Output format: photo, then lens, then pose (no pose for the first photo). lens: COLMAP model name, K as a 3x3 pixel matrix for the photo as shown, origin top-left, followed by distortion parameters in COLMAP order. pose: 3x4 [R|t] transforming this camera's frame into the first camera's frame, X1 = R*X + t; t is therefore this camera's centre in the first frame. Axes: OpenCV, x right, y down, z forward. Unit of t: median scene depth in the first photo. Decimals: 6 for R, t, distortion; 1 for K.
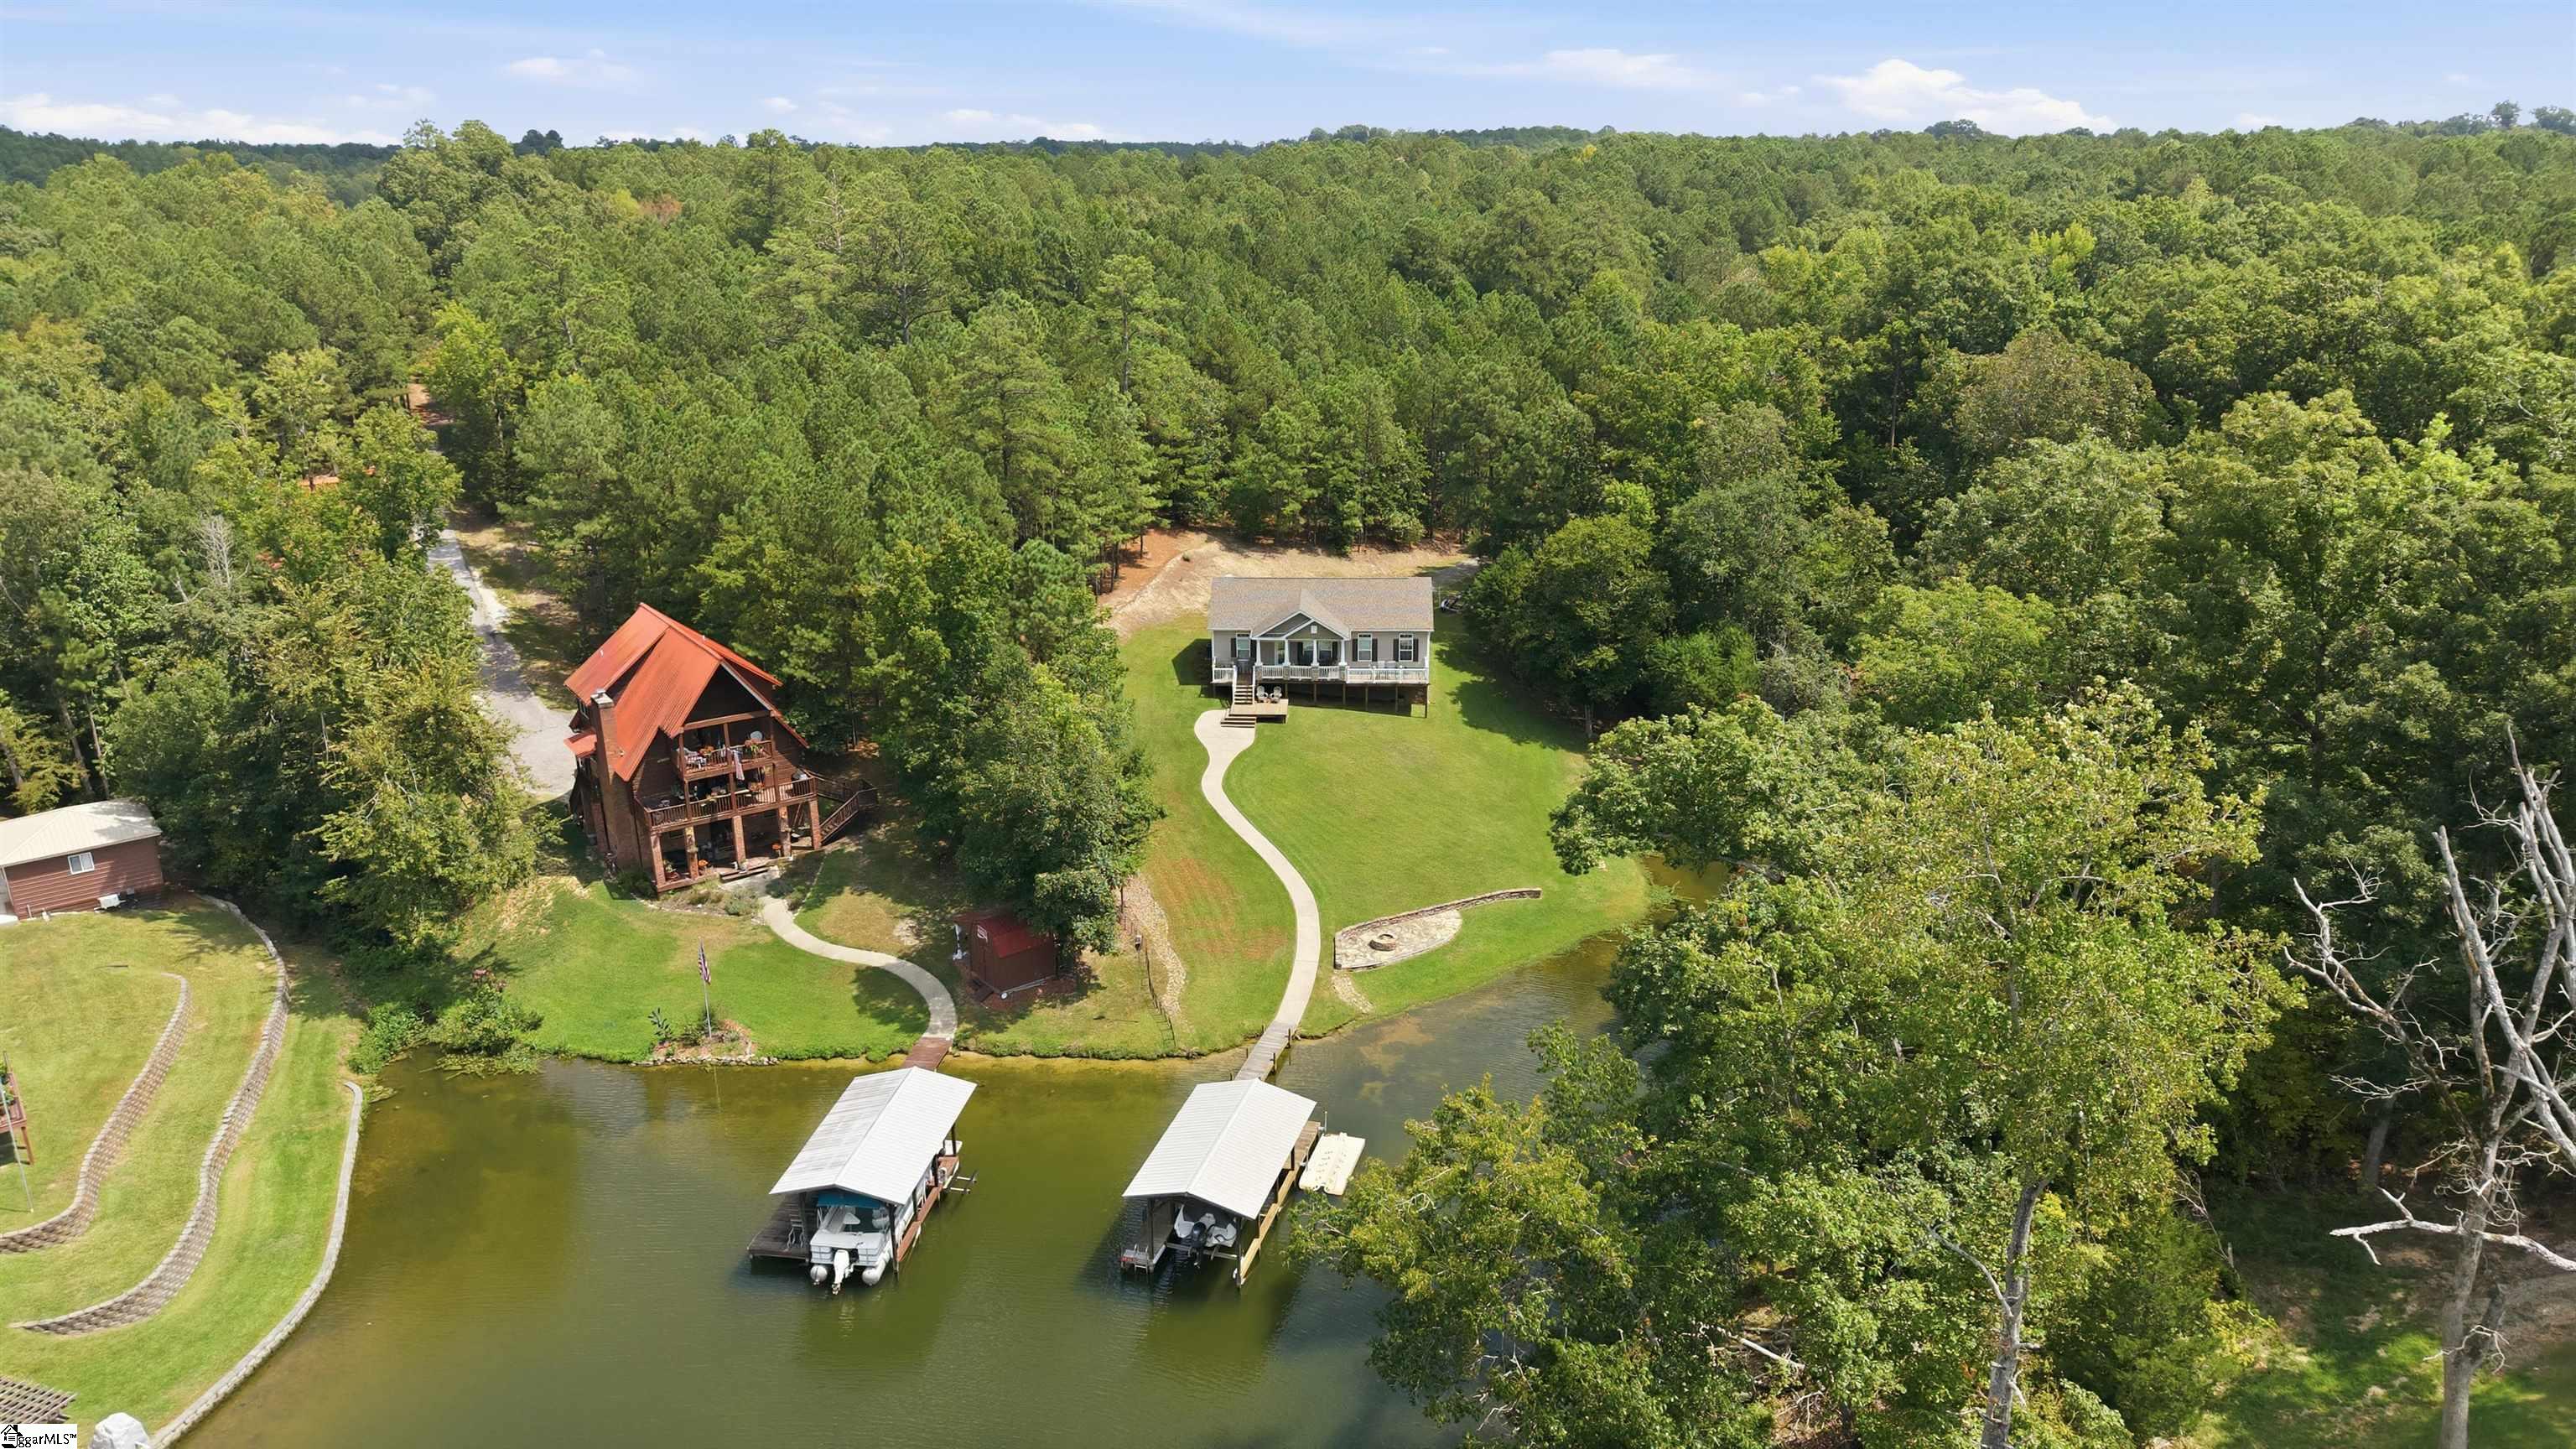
lens RADIAL K [[1717.7, 0, 1293.8], [0, 1717.7, 789.8], [0, 0, 1]] dist [0.057957, -0.076426]
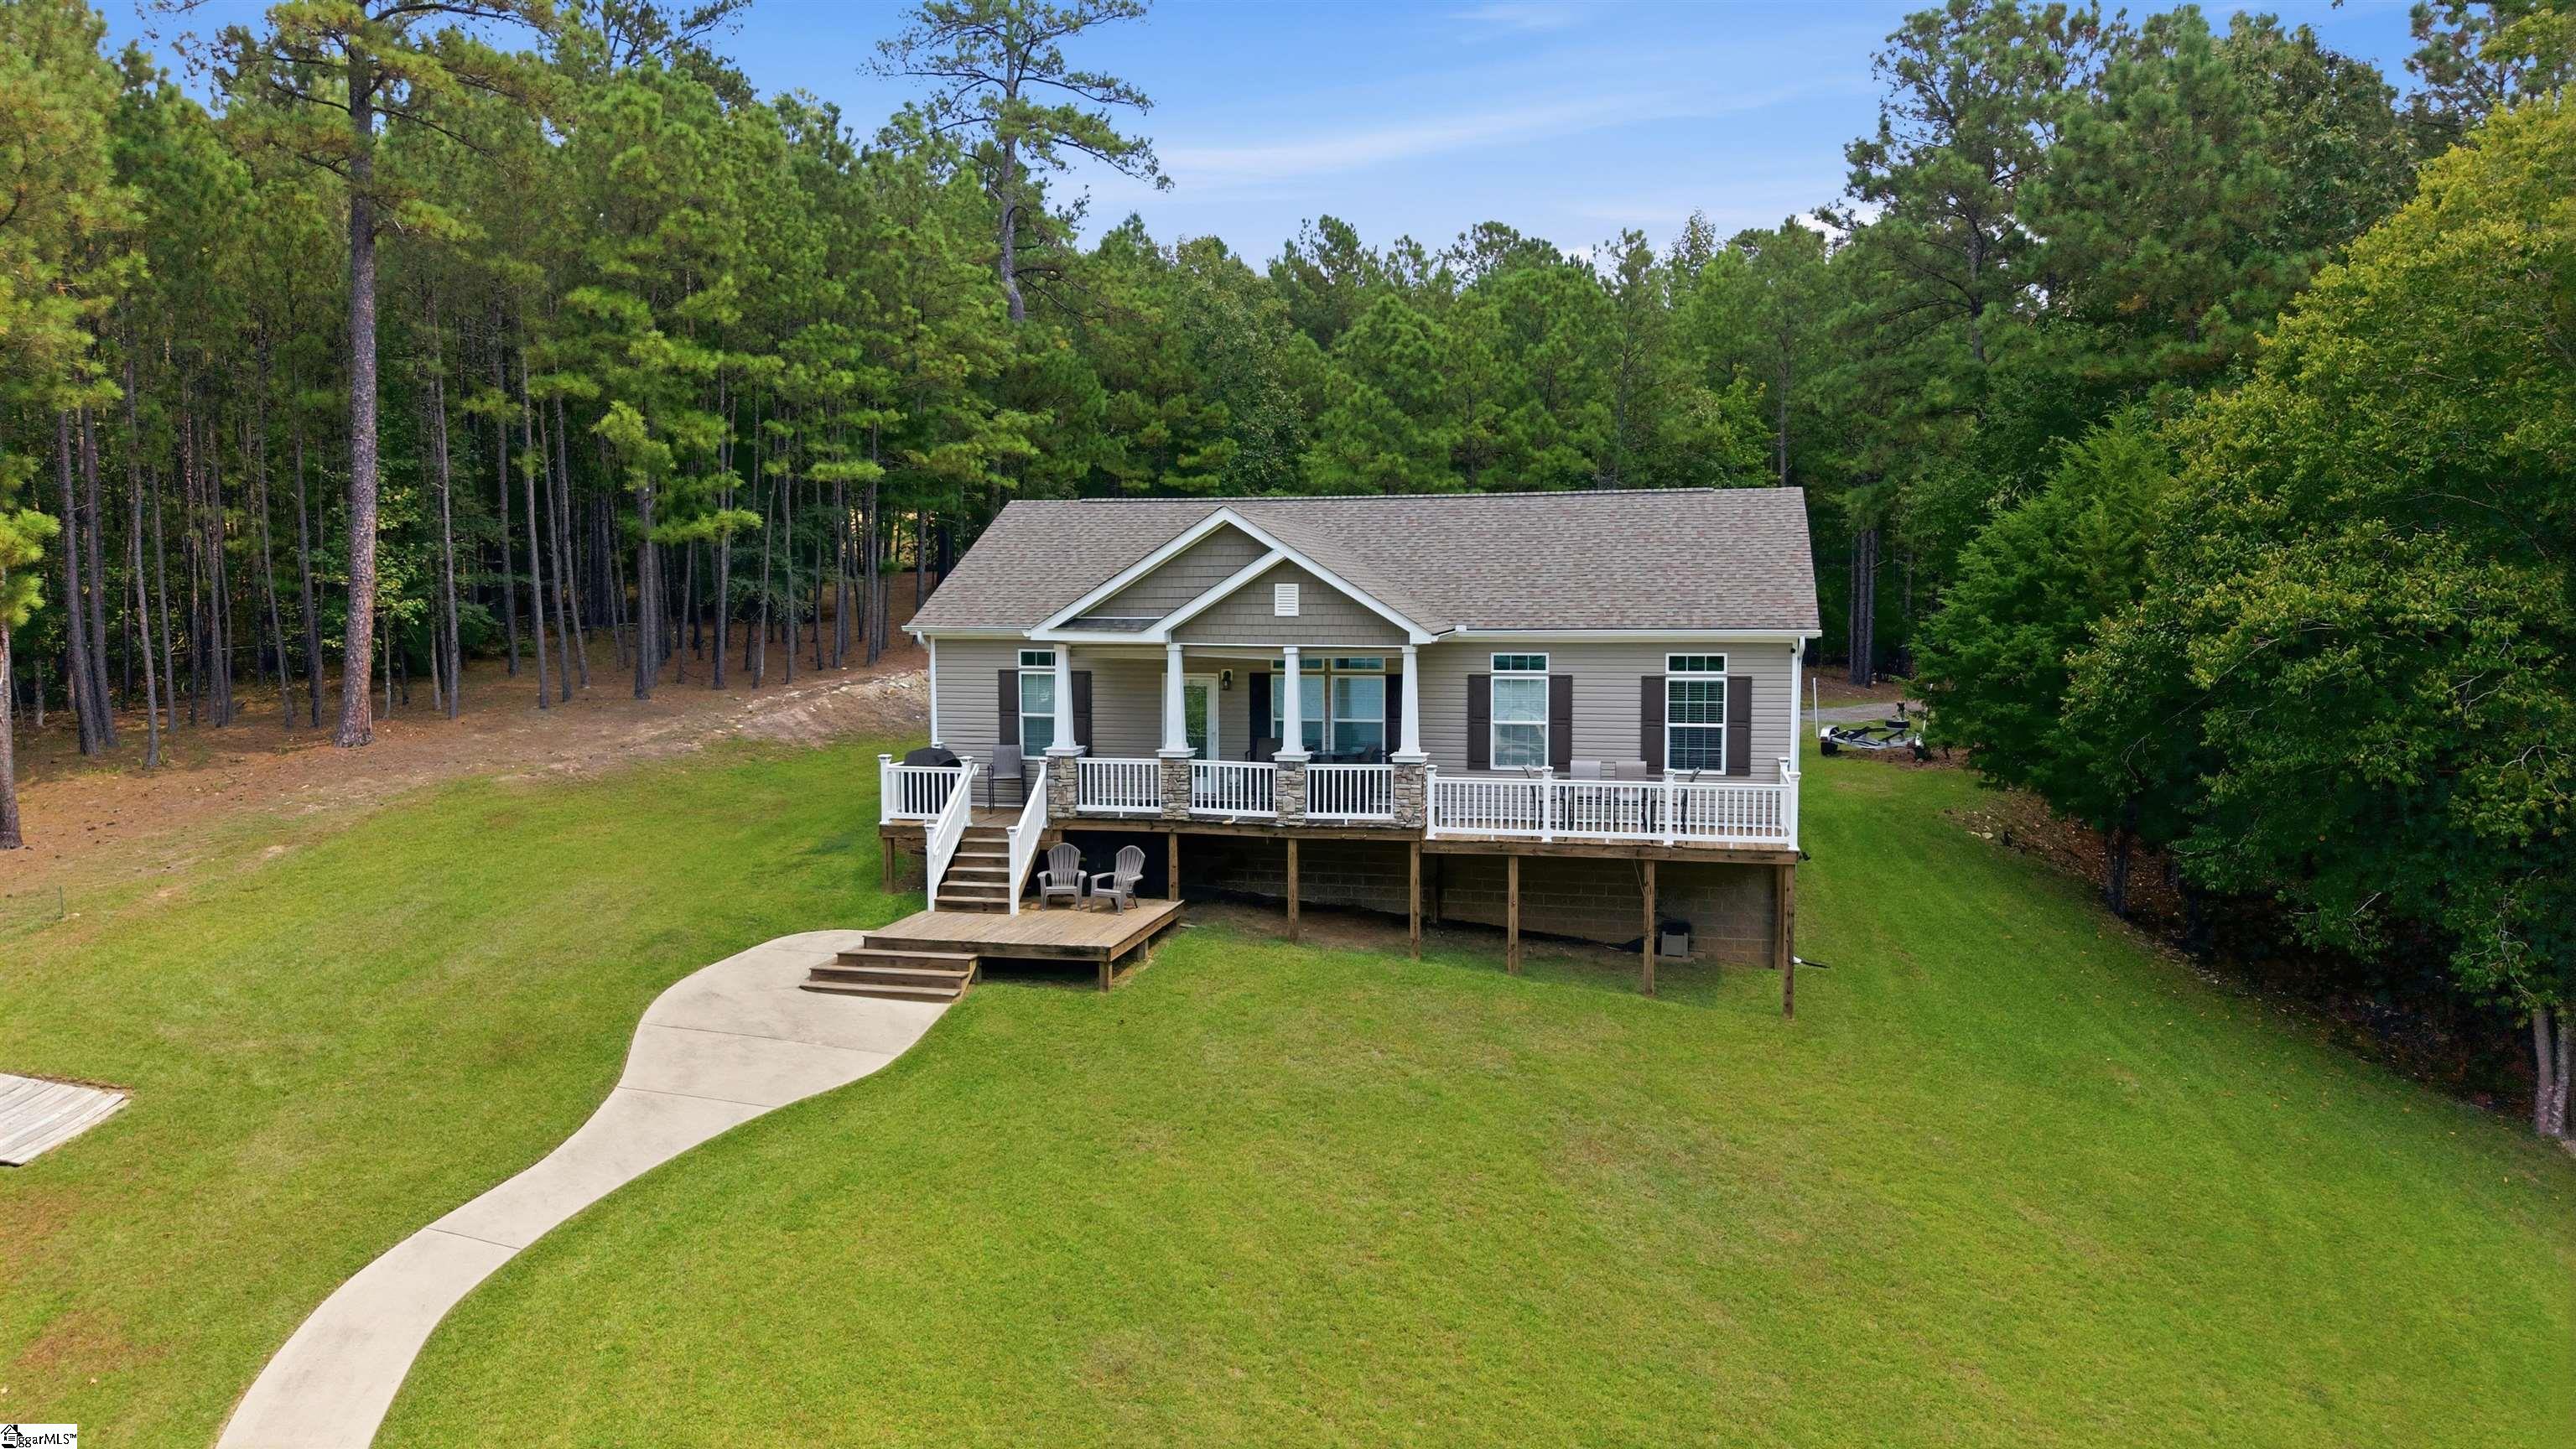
lens RADIAL K [[1730.7, 0, 1288.0], [0, 1730.7, 724.5], [0, 0, 1]] dist [0.058860, -0.077744]
pose [[0.981495, 0.017869, -0.190654, 0.061140], [-0.068554, 0.962435, -0.262716, -0.016115], [0.178798, 0.270925, 0.945849, 0.836282]]
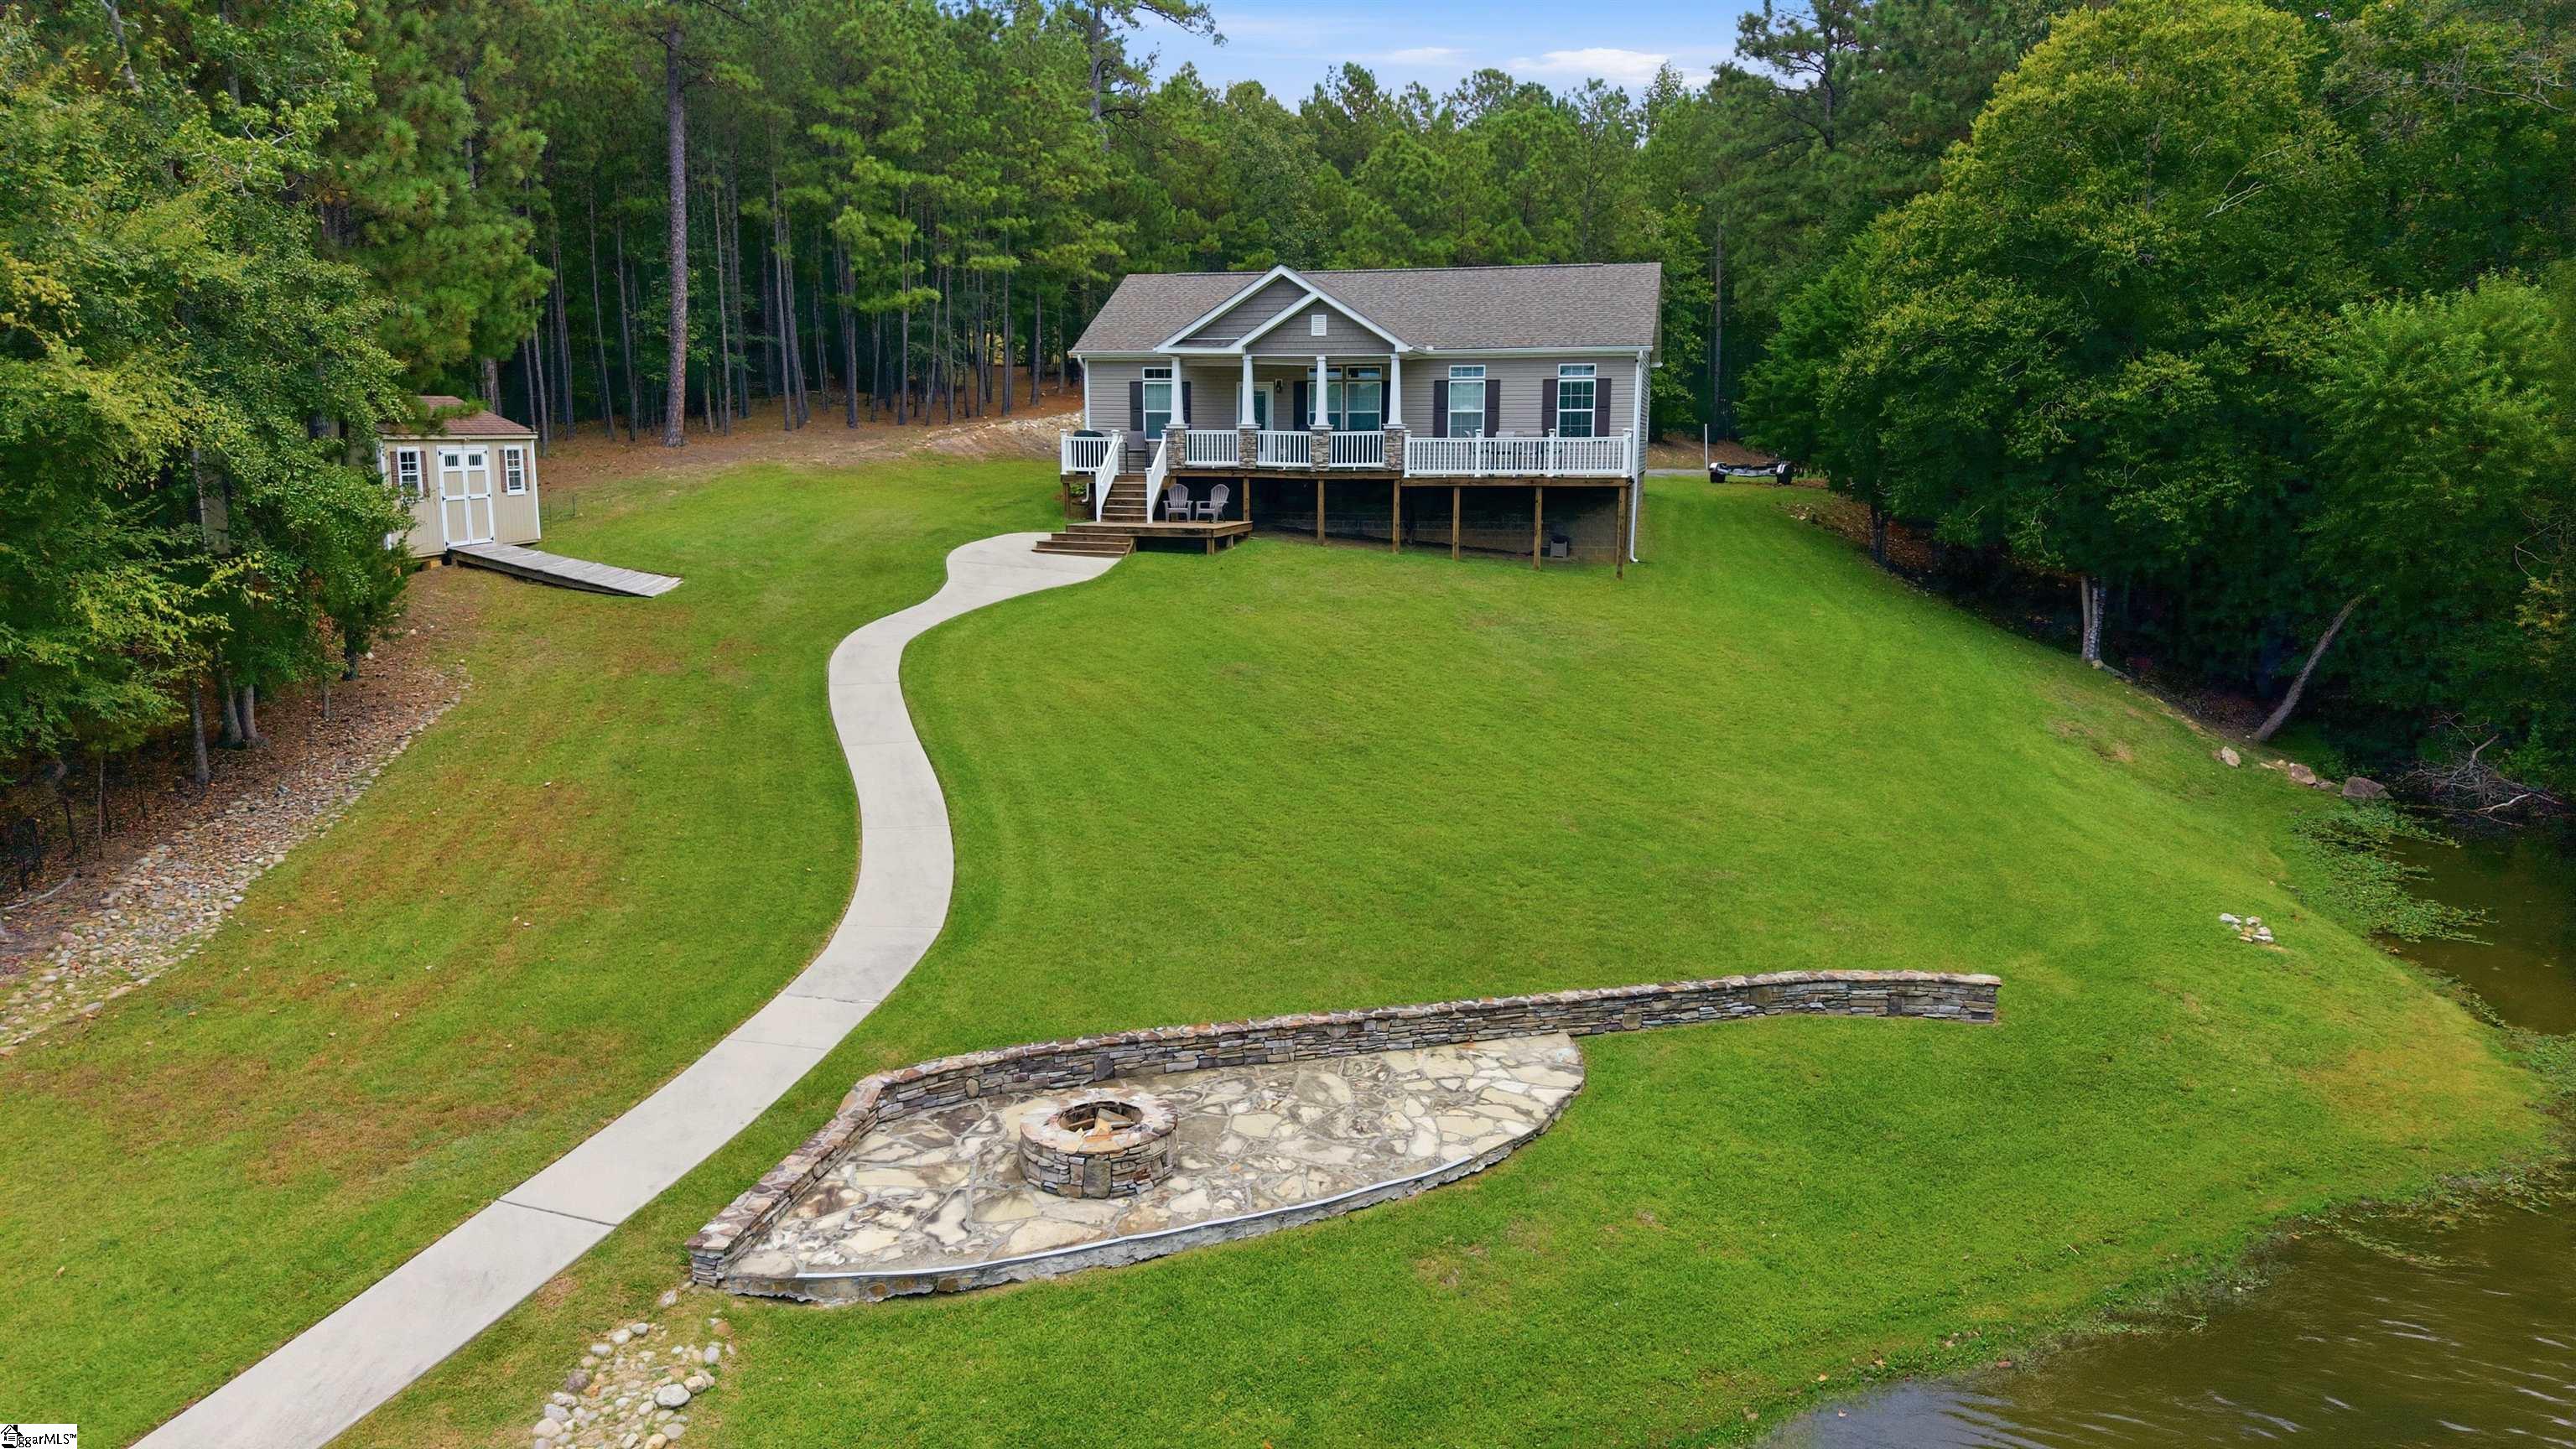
lens RADIAL K [[1743.2, 0, 1306.5], [0, 1743.2, 737.2], [0, 0, 1]] dist [0.018995, -0.003510]
pose [[0.980939, 0.038760, -0.190411, 0.090657], [-0.072639, 0.982007, -0.174318, 0.064897], [0.180228, 0.184826, 0.966104, 0.695379]]
